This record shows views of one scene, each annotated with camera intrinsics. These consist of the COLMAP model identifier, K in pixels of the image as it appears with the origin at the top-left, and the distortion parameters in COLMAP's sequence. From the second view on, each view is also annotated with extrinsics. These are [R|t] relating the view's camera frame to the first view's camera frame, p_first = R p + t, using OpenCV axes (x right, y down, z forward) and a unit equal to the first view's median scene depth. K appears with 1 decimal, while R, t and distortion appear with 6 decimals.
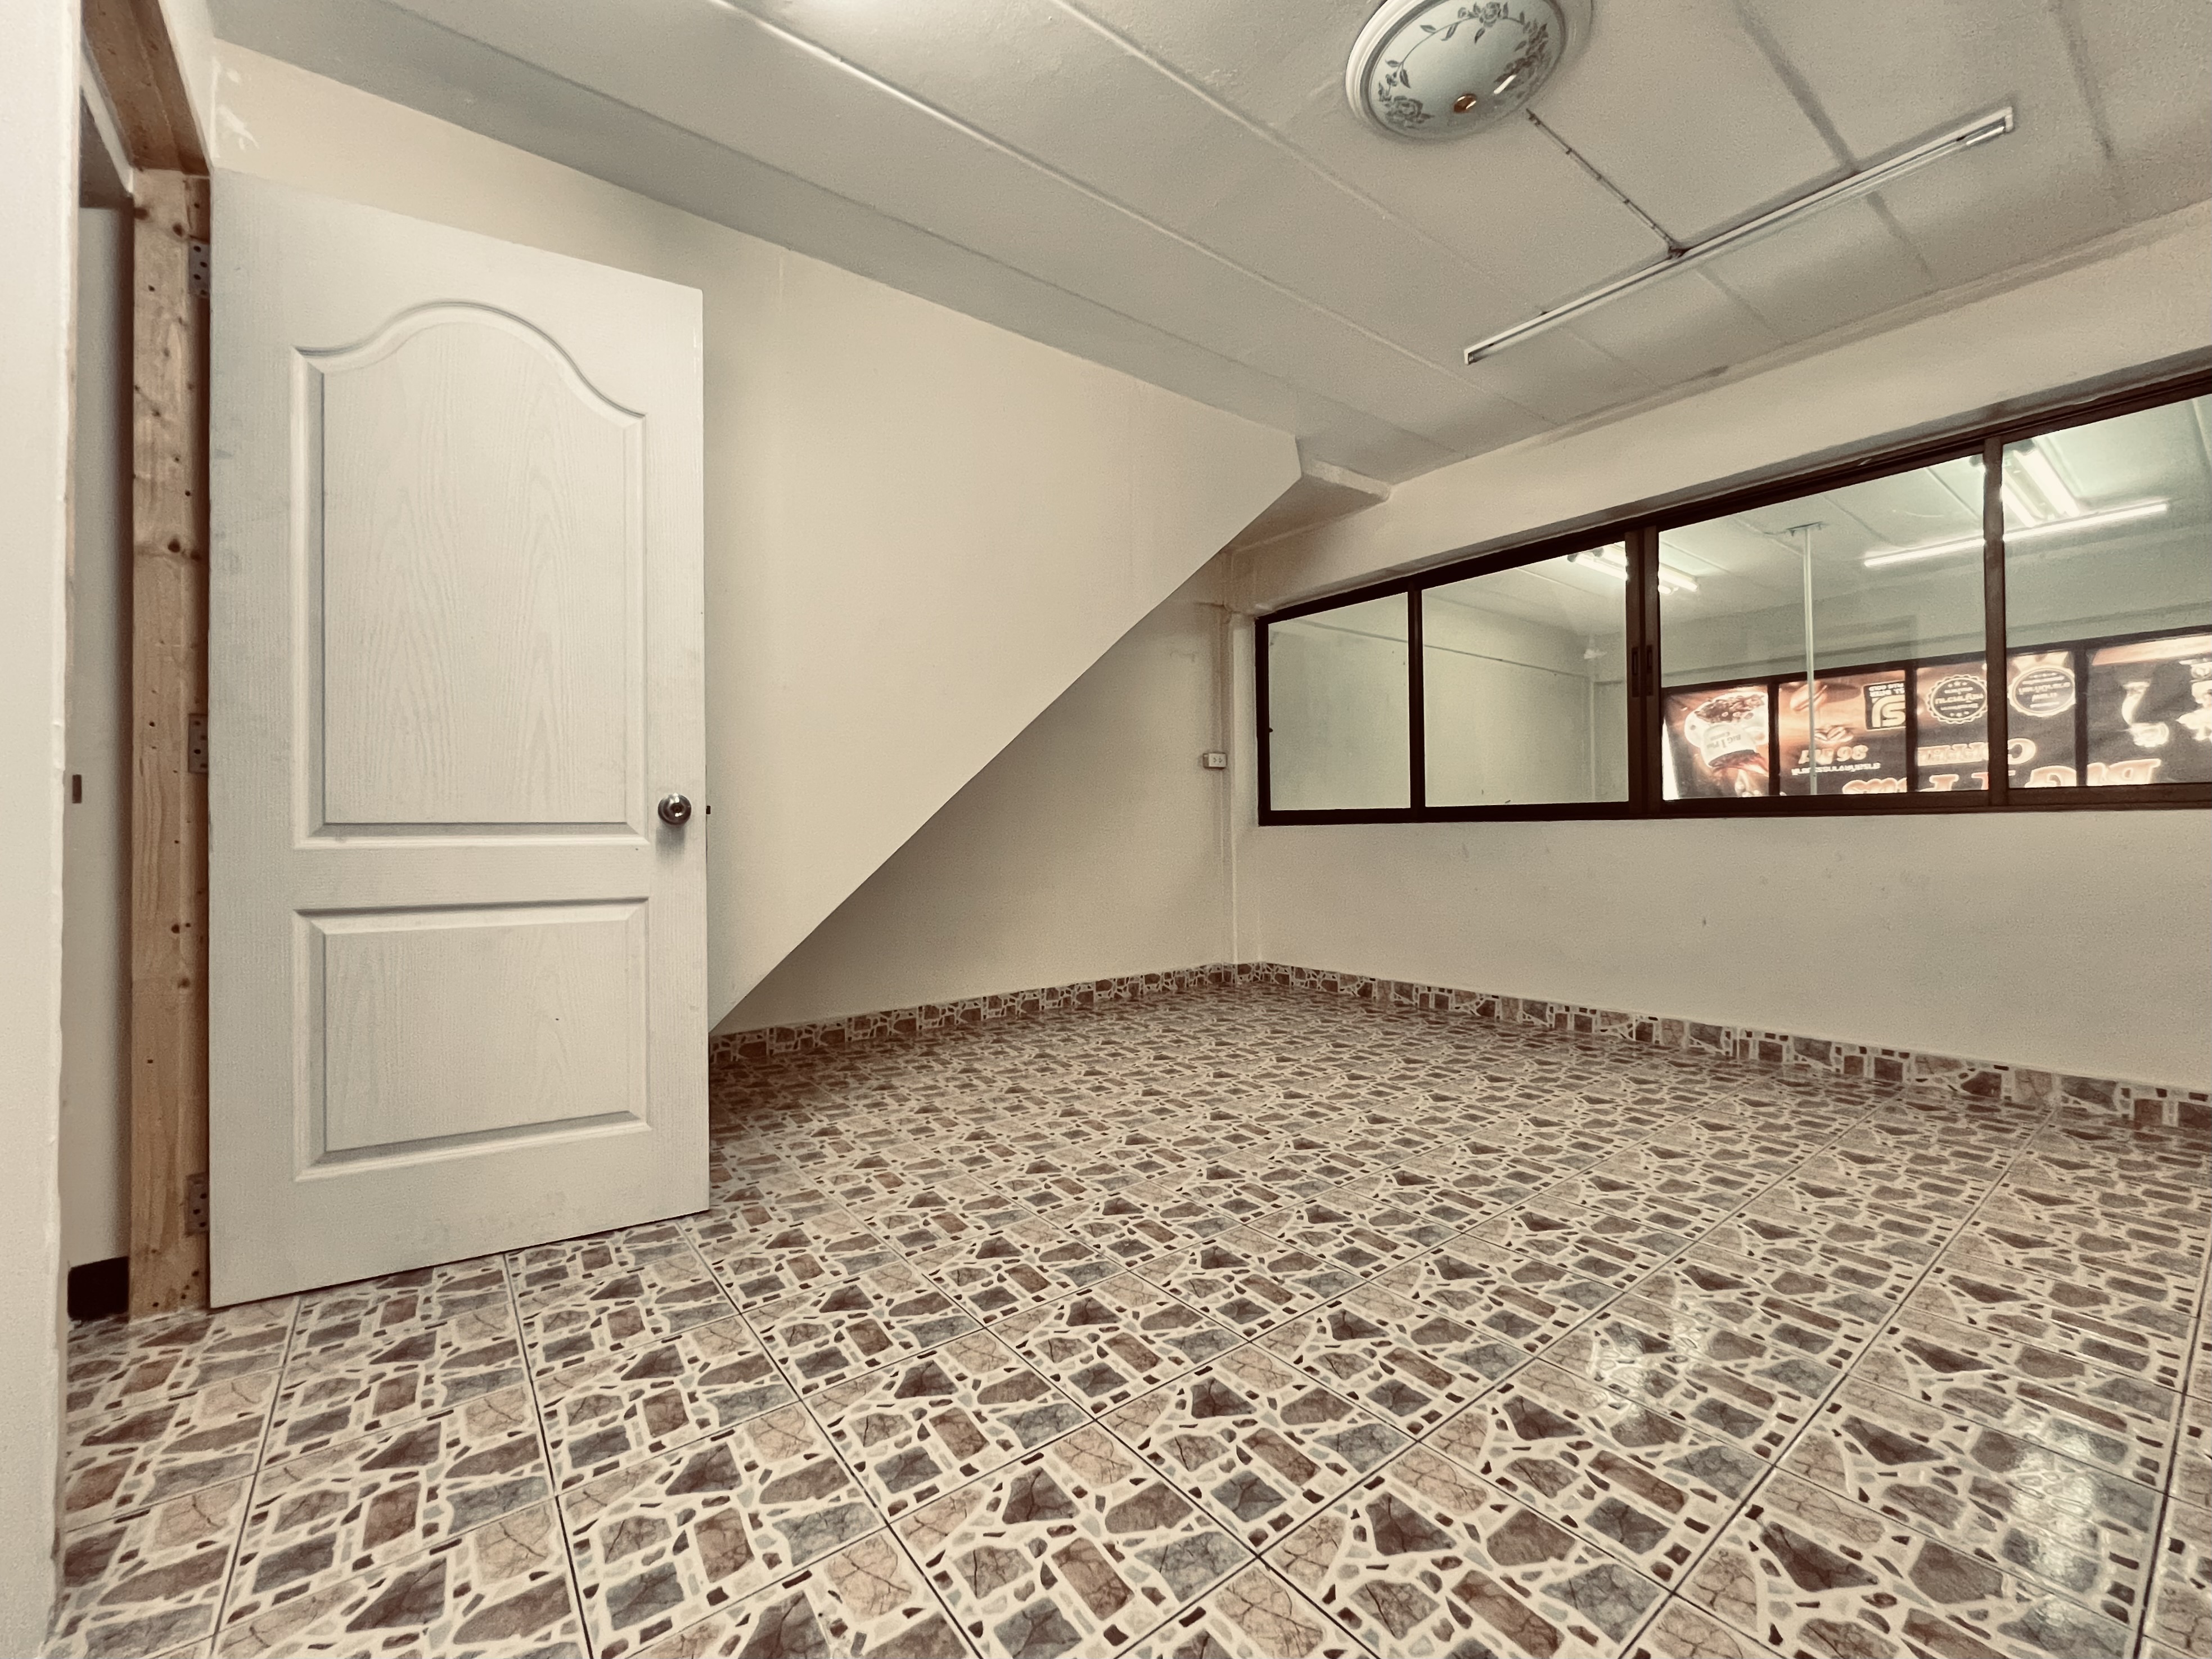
lens RADIAL K [[904.5, 0, 1116.5], [0, 904.5, 819.0], [0, 0, 1]] dist [-0.002622, 0.001433]
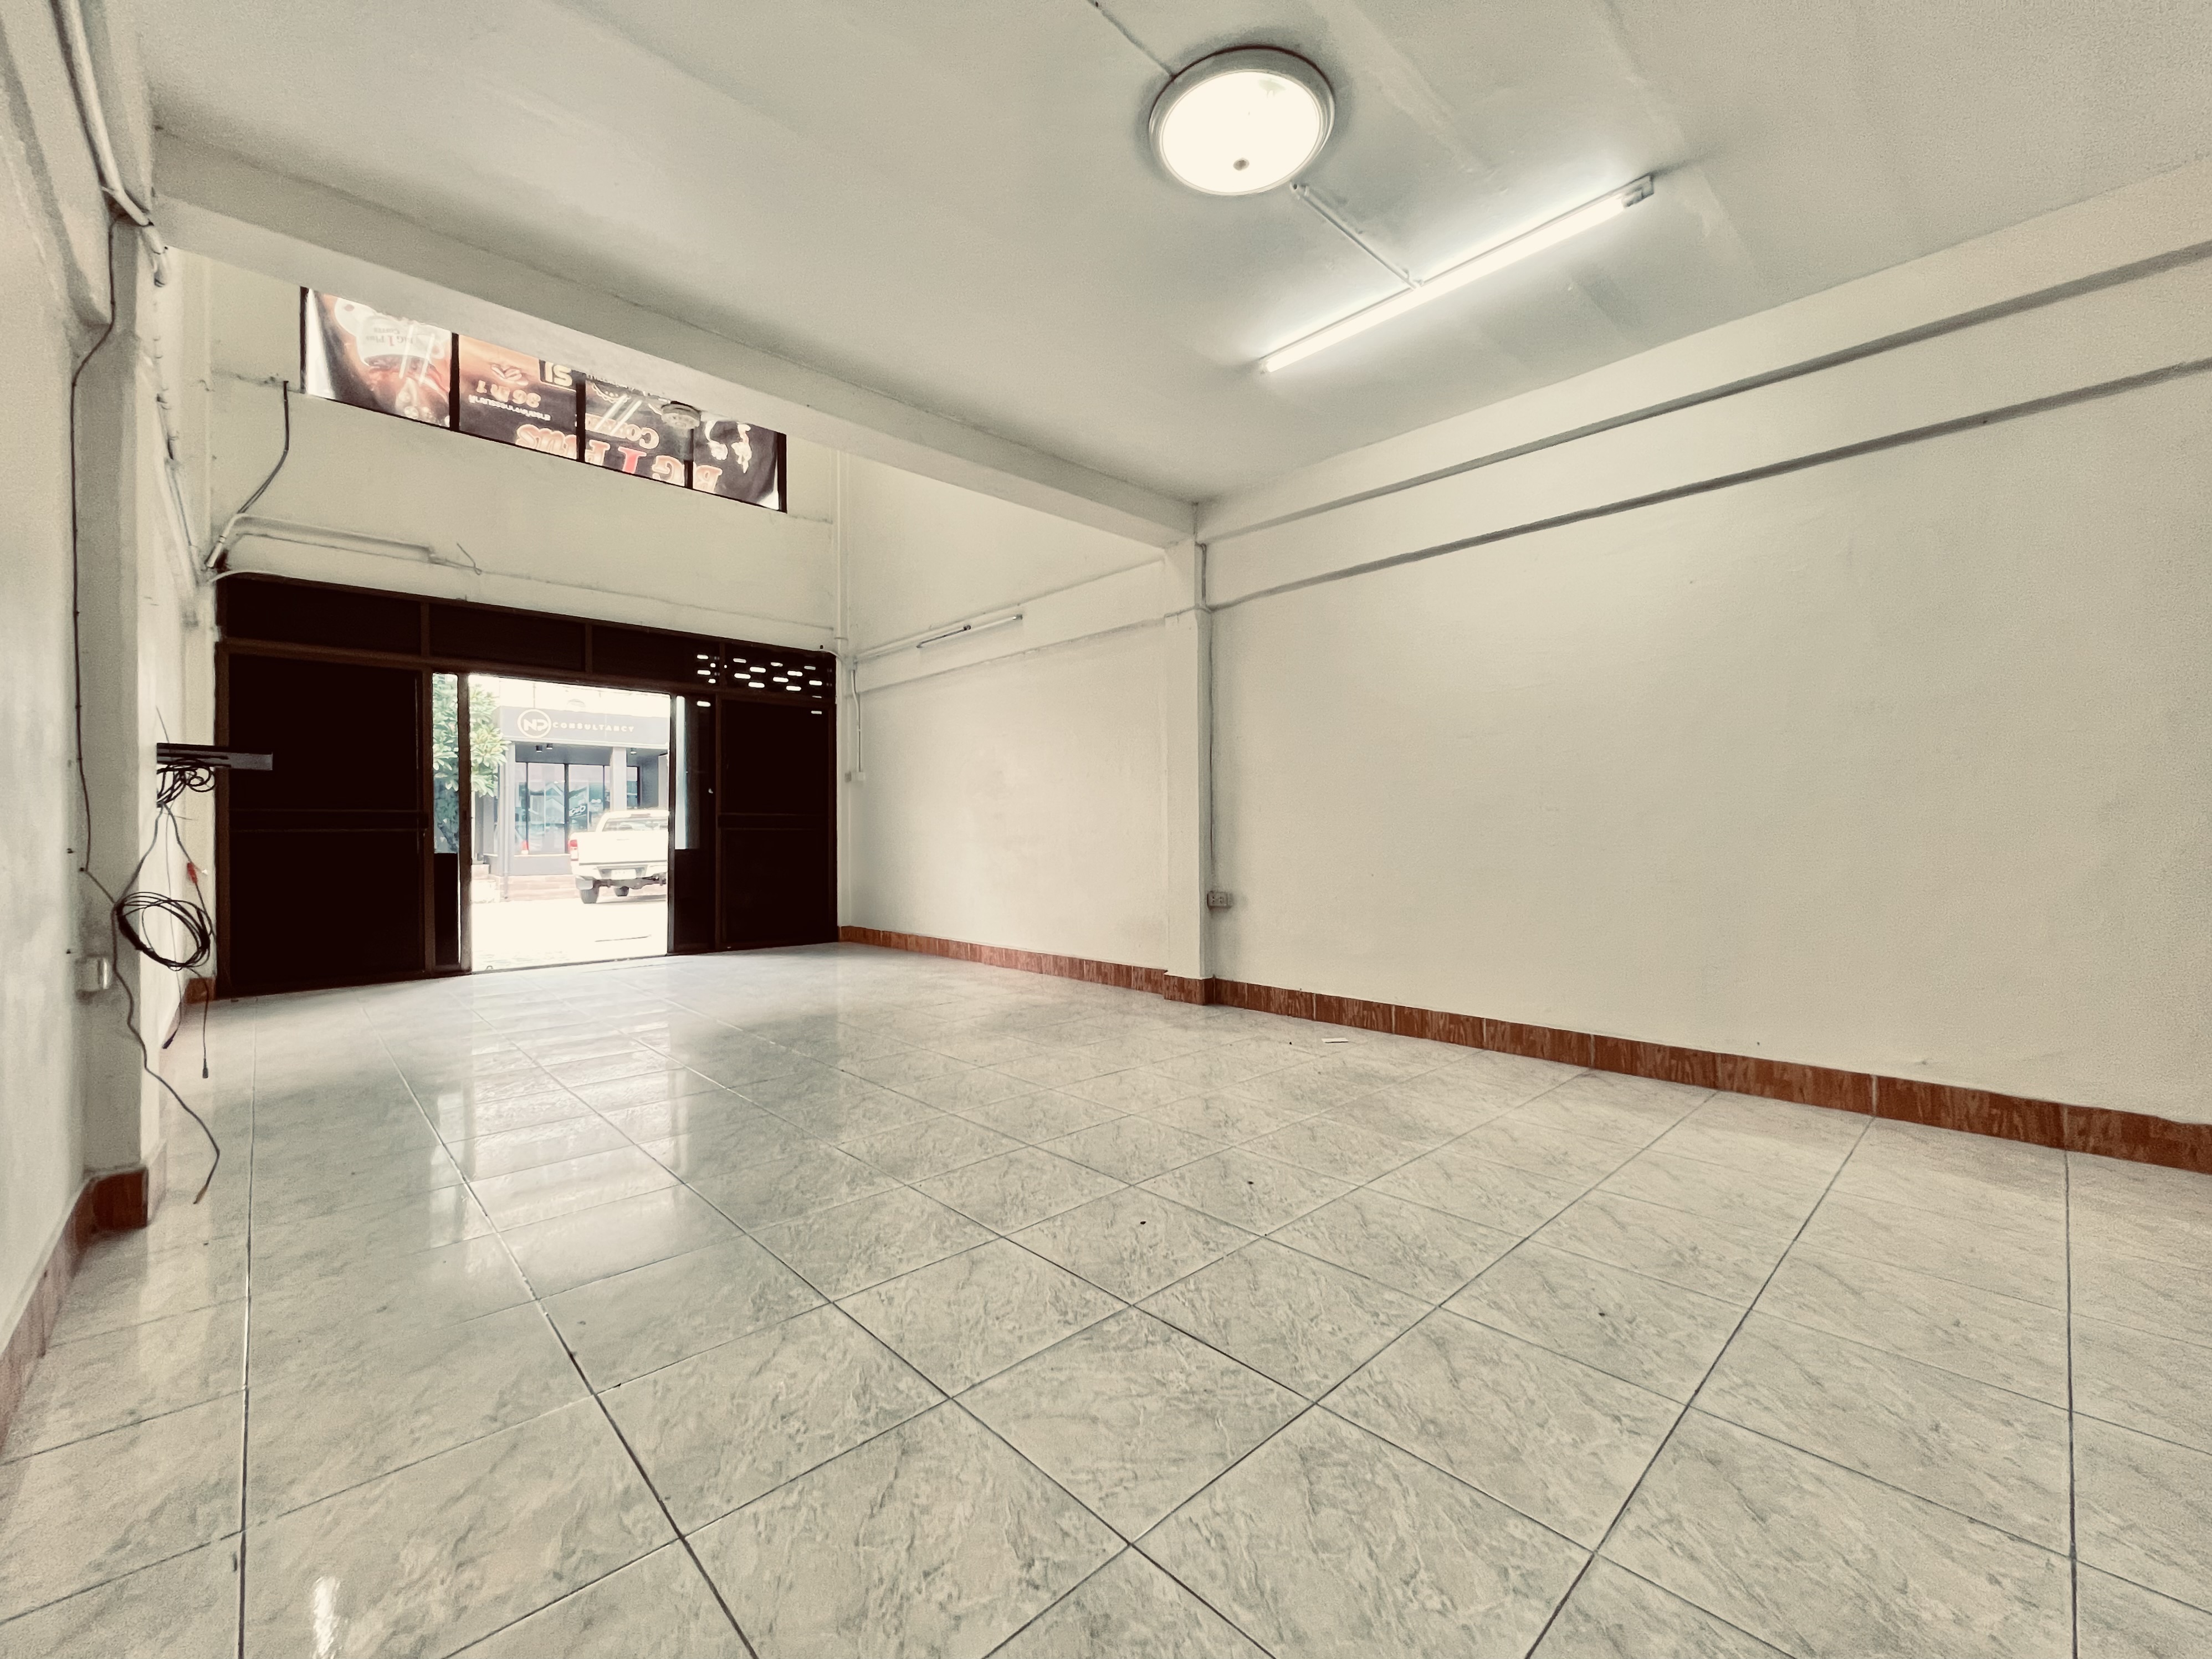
lens RADIAL K [[904.4, 0, 1116.3], [0, 904.4, 824.5], [0, 0, 1]] dist [-0.002622, 0.001433]
pose [[-0.104321, 0.021629, 0.994308, -0.388146], [0.001067, 0.999765, -0.021636, 0.592128], [-0.994543, -0.001196, -0.104319, 0.565247]]
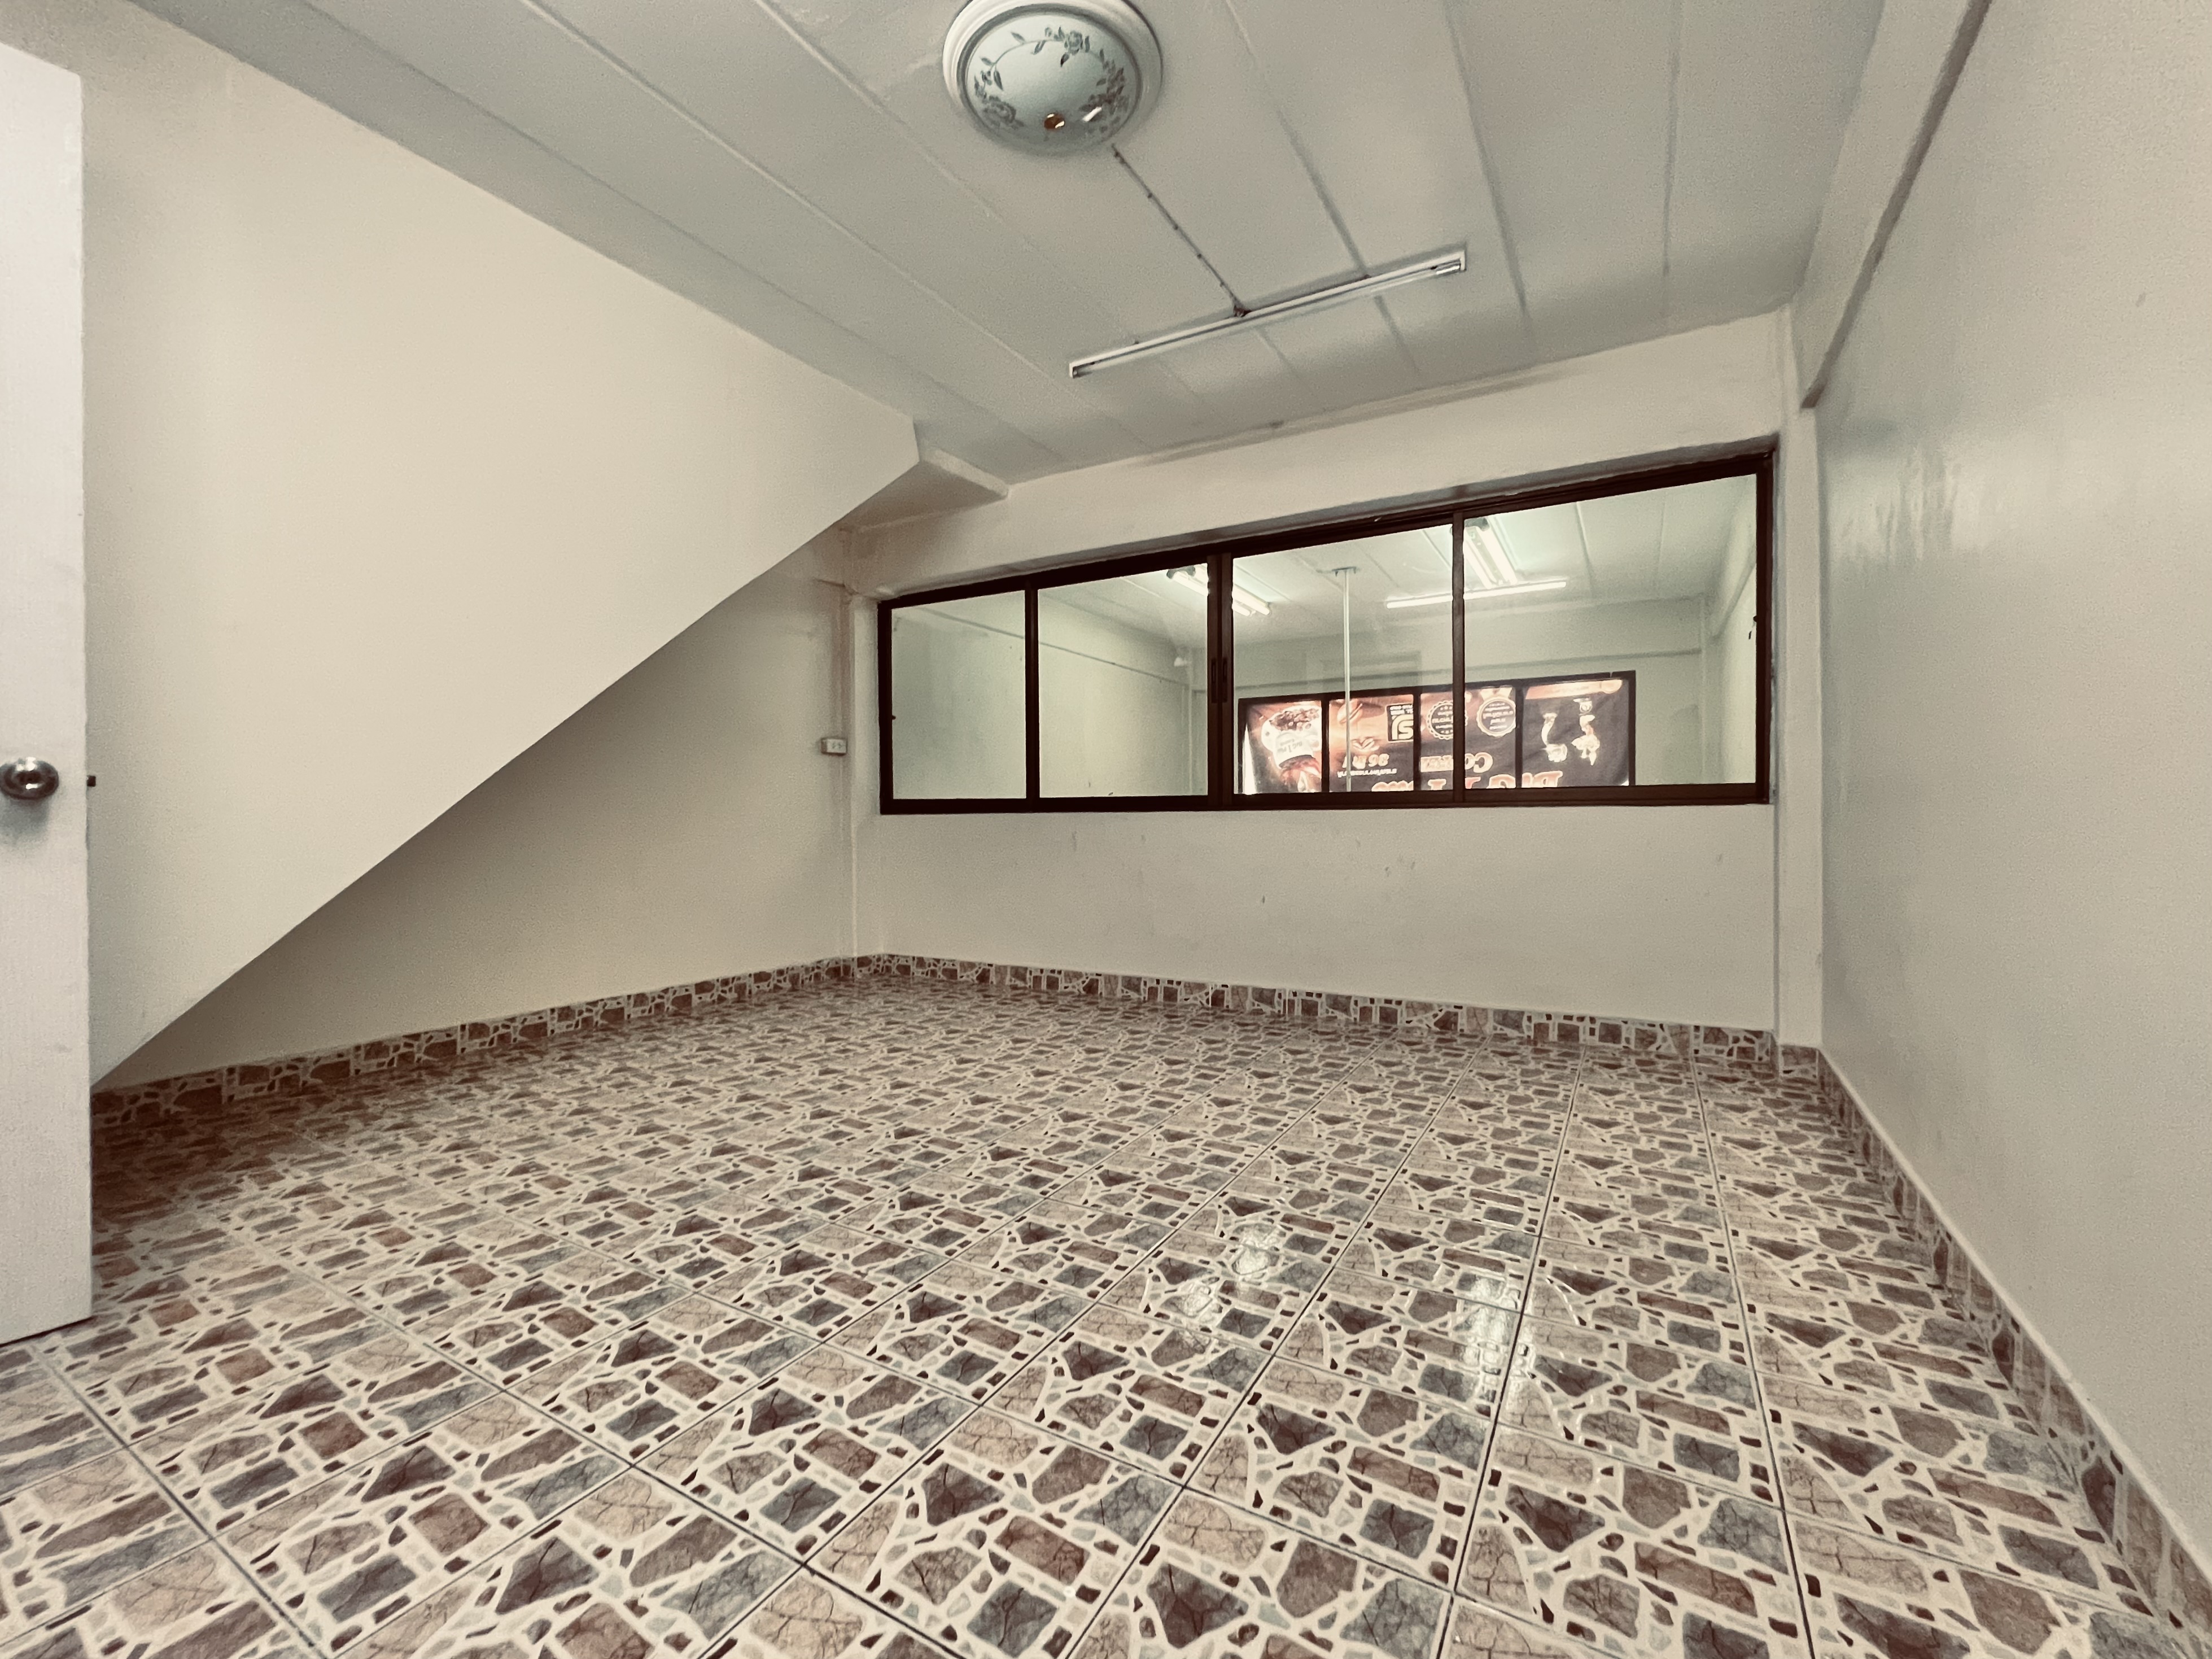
lens RADIAL K [[904.5, 0, 1109.2], [0, 904.5, 819.0], [0, 0, 1]] dist [-0.002622, 0.001433]
pose [[0.927886, 0.007430, 0.372790, 0.027048], [-0.010627, 0.999922, 0.006523, 0.003841], [-0.372712, -0.010015, 0.927893, -0.001458]]
